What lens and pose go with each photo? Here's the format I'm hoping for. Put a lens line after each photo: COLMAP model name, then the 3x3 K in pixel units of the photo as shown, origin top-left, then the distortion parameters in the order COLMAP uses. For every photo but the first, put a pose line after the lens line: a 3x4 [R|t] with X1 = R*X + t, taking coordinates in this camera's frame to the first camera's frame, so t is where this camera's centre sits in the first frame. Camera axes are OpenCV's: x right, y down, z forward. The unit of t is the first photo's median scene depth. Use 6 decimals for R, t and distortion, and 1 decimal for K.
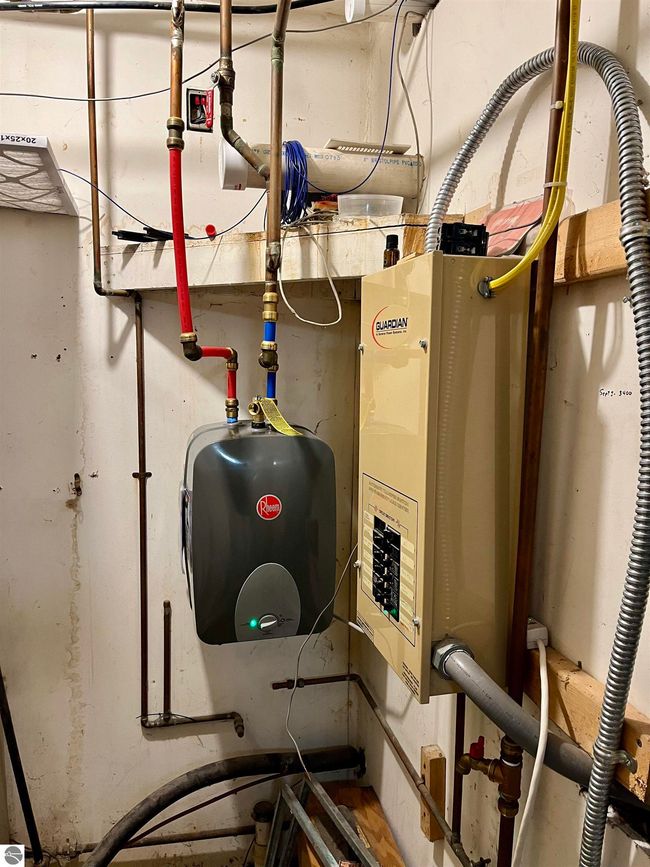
lens RADIAL K [[659.3, 0, 318.5], [0, 659.3, 436.3], [0, 0, 1]] dist [0.060917, -0.069967]
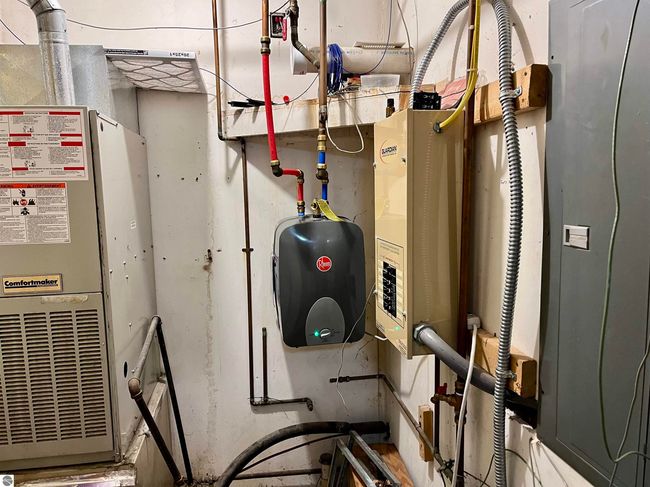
lens RADIAL K [[494.3, 0, 325.4], [0, 494.3, 245.8], [0, 0, 1]] dist [0.060917, -0.069967]
pose [[0.996252, -0.020106, -0.084129, 0.034692], [0.020665, 0.999770, 0.005772, 0.055576], [0.083994, -0.007489, 0.996438, -0.248157]]
